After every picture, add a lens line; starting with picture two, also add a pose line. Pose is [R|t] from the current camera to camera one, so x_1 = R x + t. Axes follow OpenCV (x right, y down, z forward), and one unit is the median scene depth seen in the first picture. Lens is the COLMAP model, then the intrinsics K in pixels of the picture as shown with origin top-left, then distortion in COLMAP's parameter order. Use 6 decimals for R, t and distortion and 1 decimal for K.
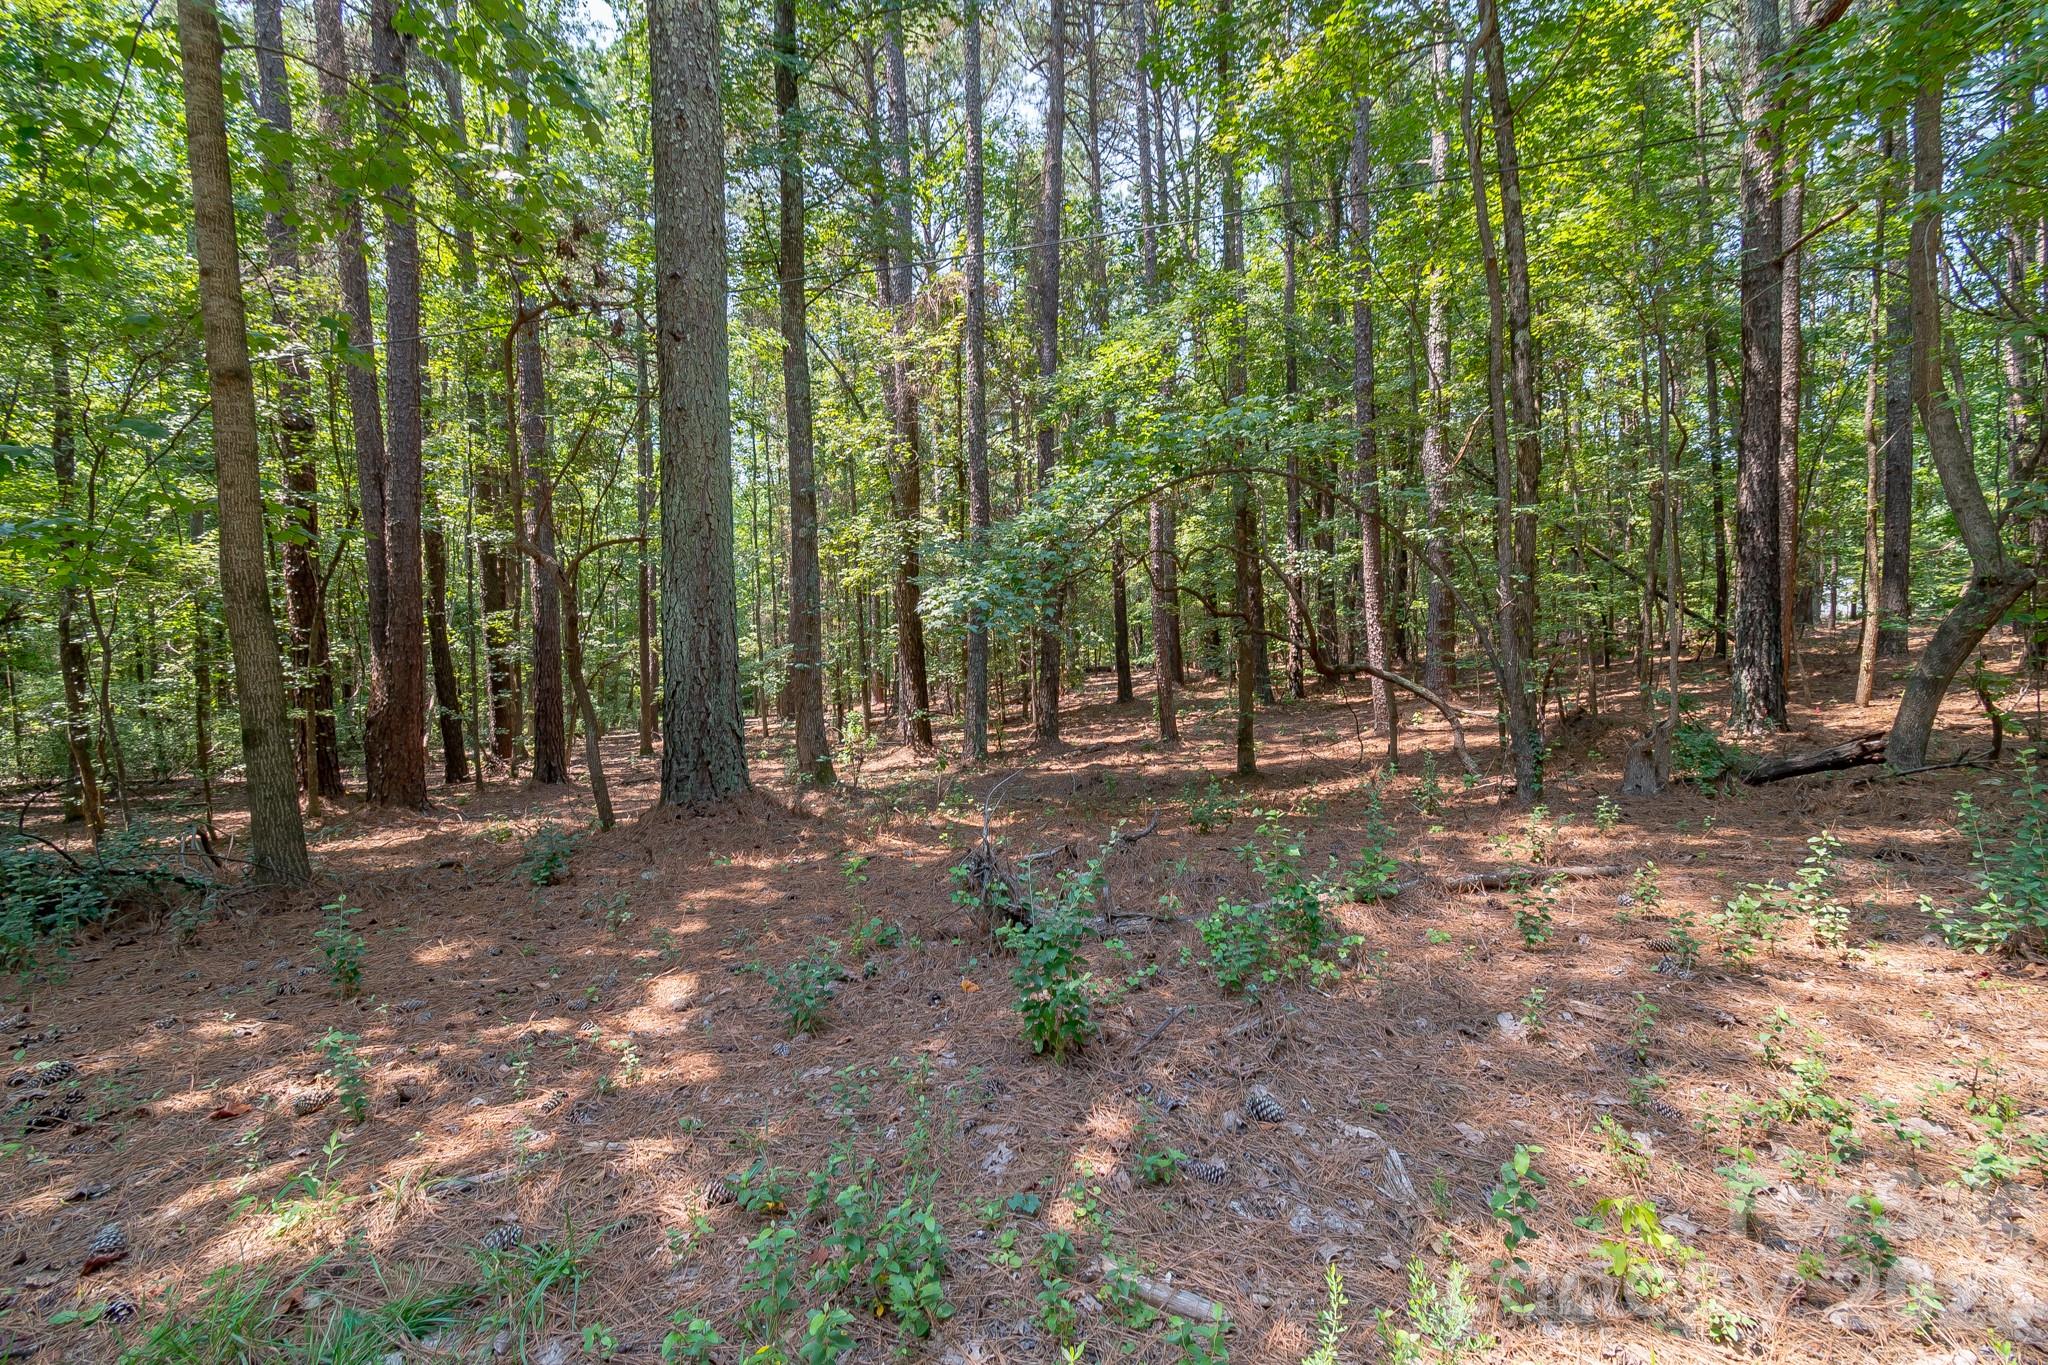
lens RADIAL K [[911.2, 0, 1024.0], [0, 911.2, 682.5], [0, 0, 1]] dist [0.002857, -0.003096]
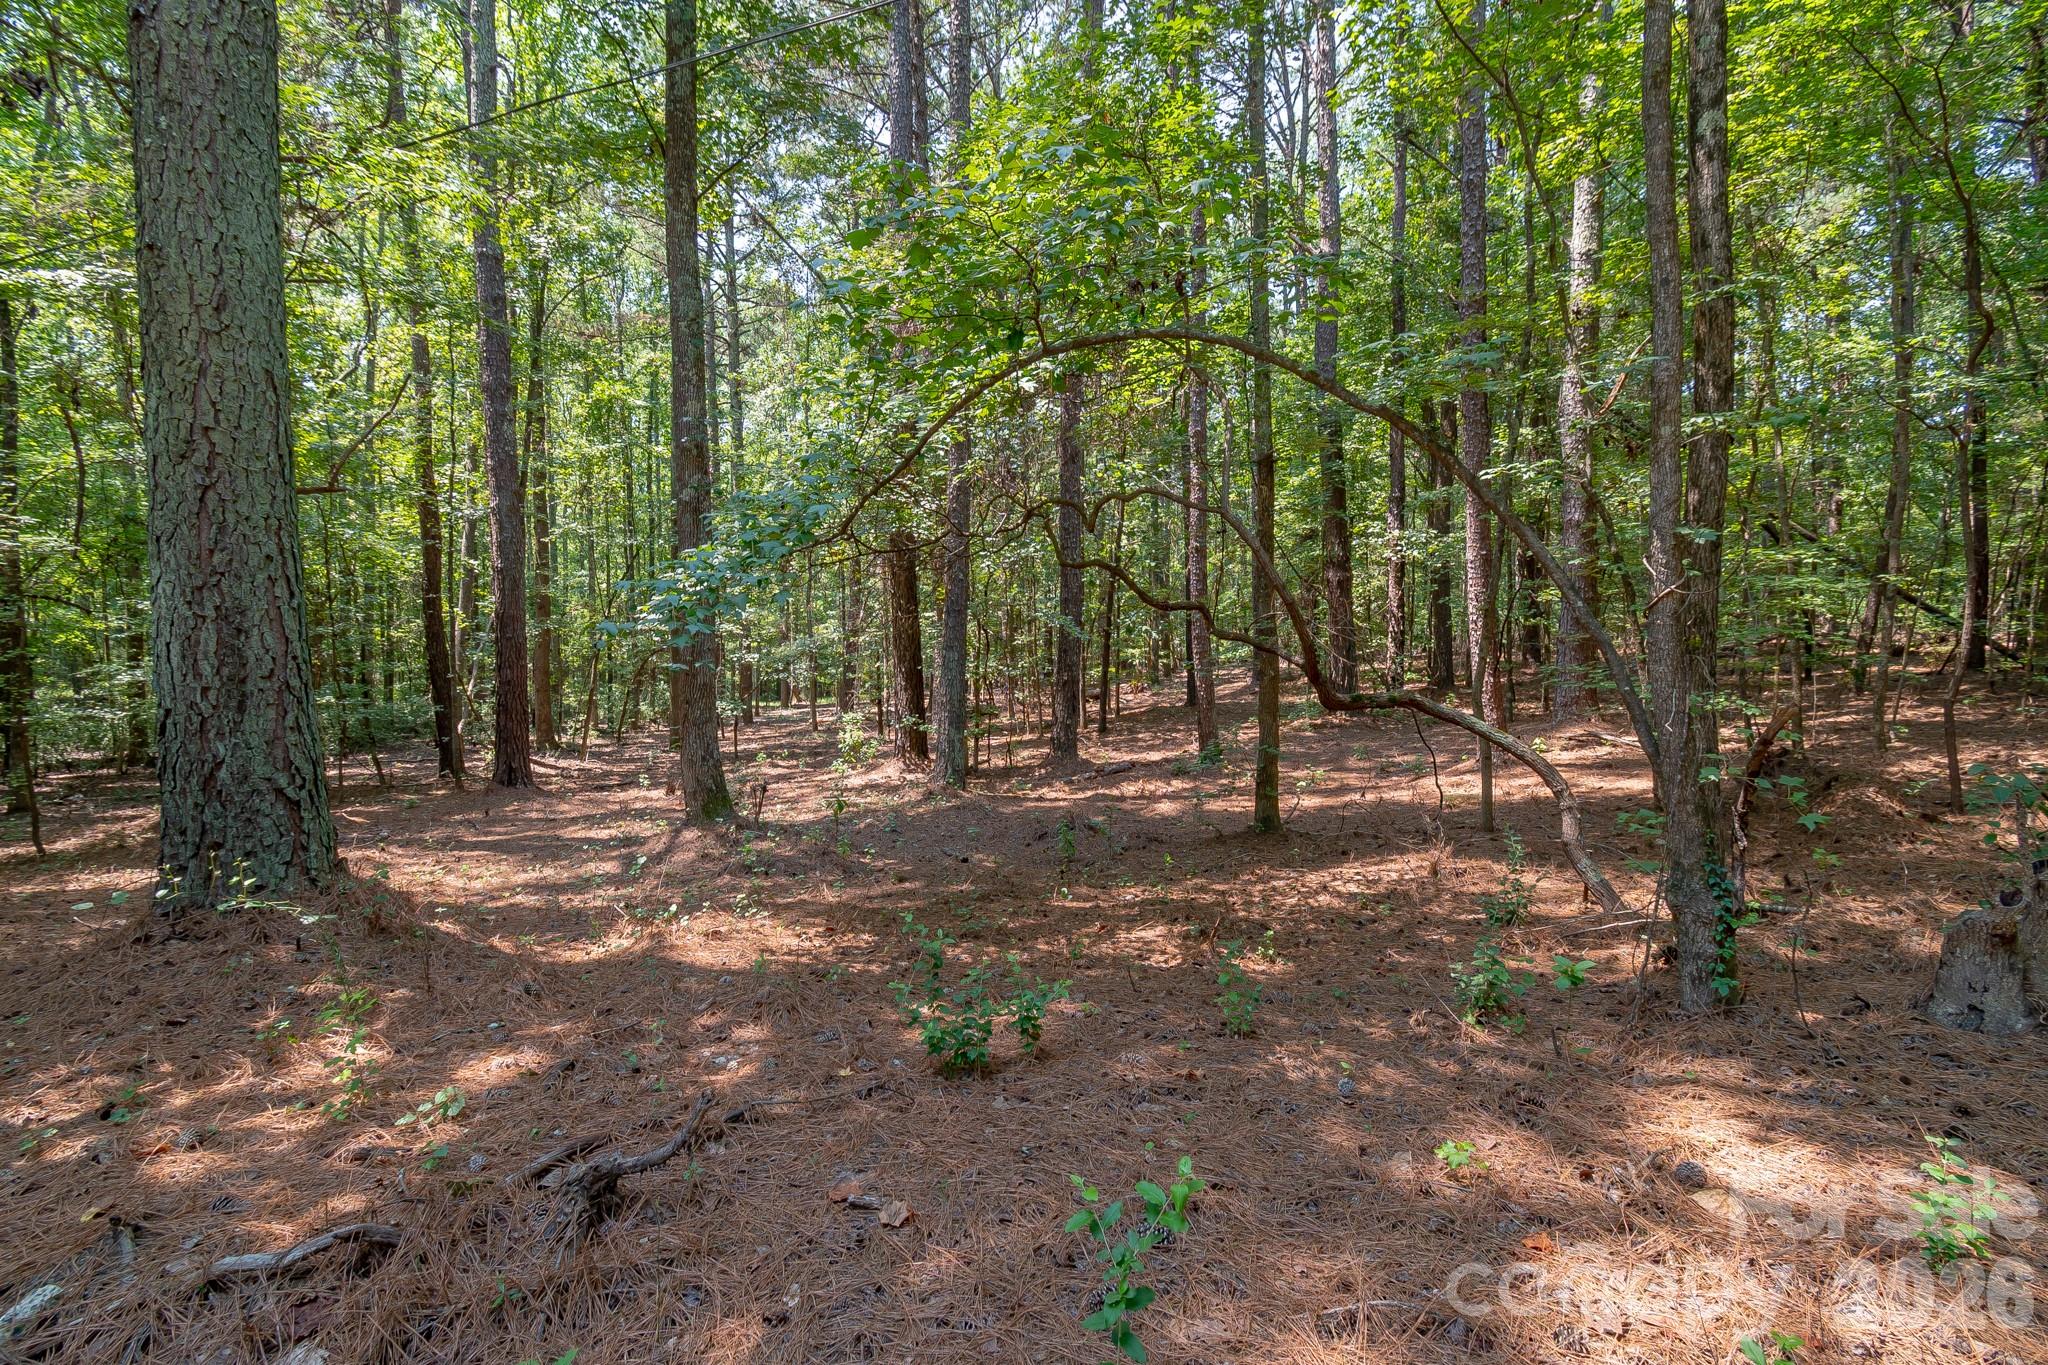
lens RADIAL K [[911.2, 0, 1024.0], [0, 911.2, 682.5], [0, 0, 1]] dist [0.002857, -0.003096]
pose [[0.991412, 0.021448, -0.129001, 0.088288], [-0.019819, 0.999707, 0.013898, -0.013056], [0.129262, -0.011222, 0.991547, 0.164583]]
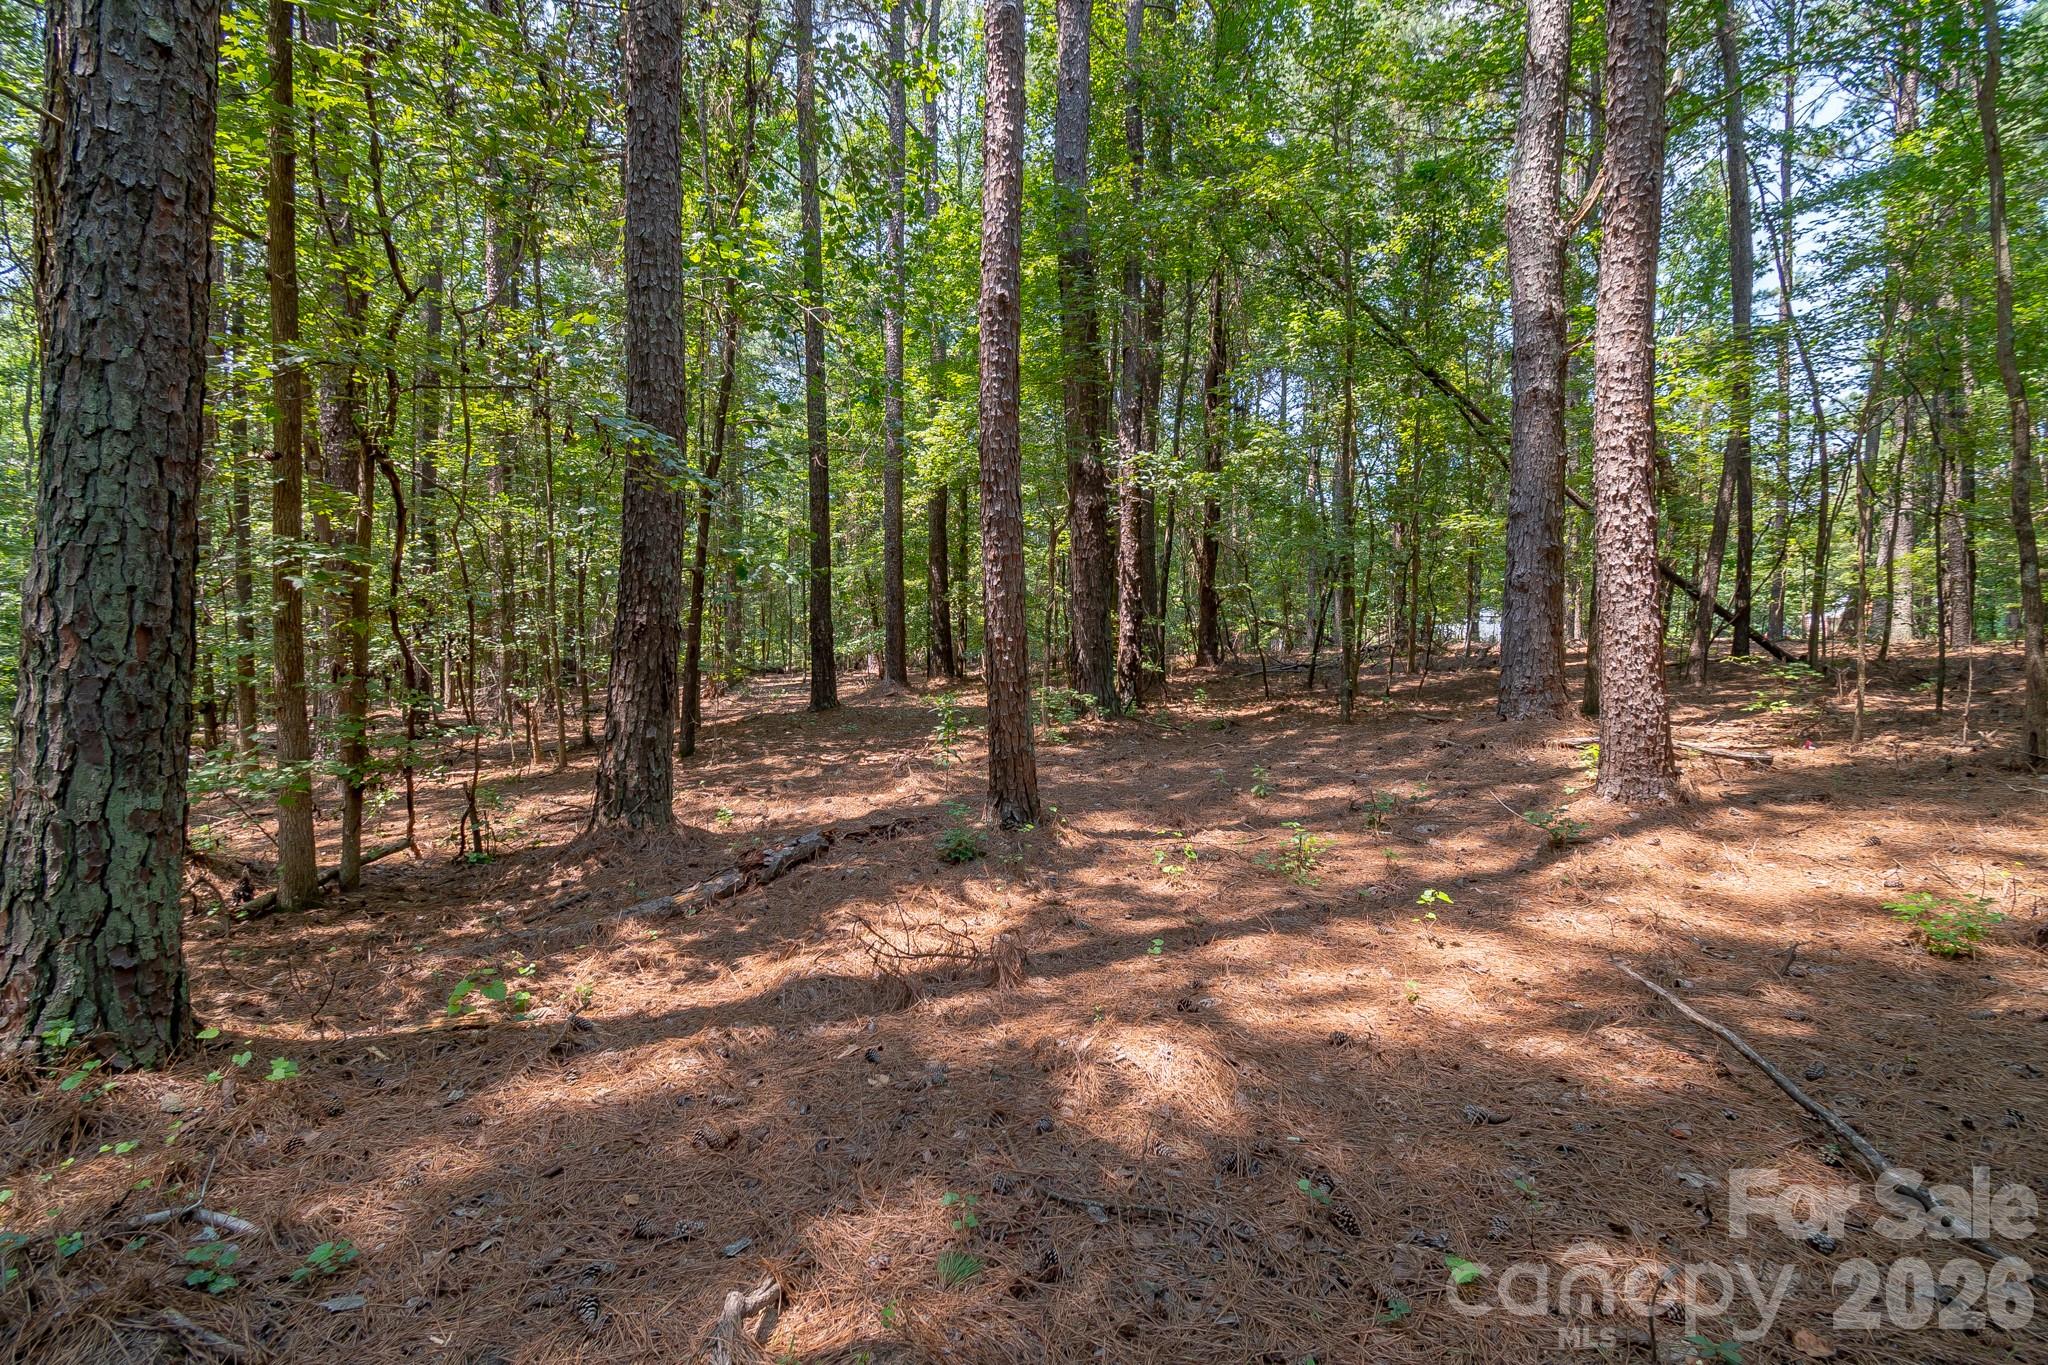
lens RADIAL K [[911.2, 0, 1024.0], [0, 911.2, 682.5], [0, 0, 1]] dist [0.002857, -0.003096]
pose [[0.934965, 0.027918, 0.353640, 0.036697], [-0.023671, 0.999586, -0.016329, 0.014789], [-0.353949, 0.006896, 0.935239, 0.604392]]
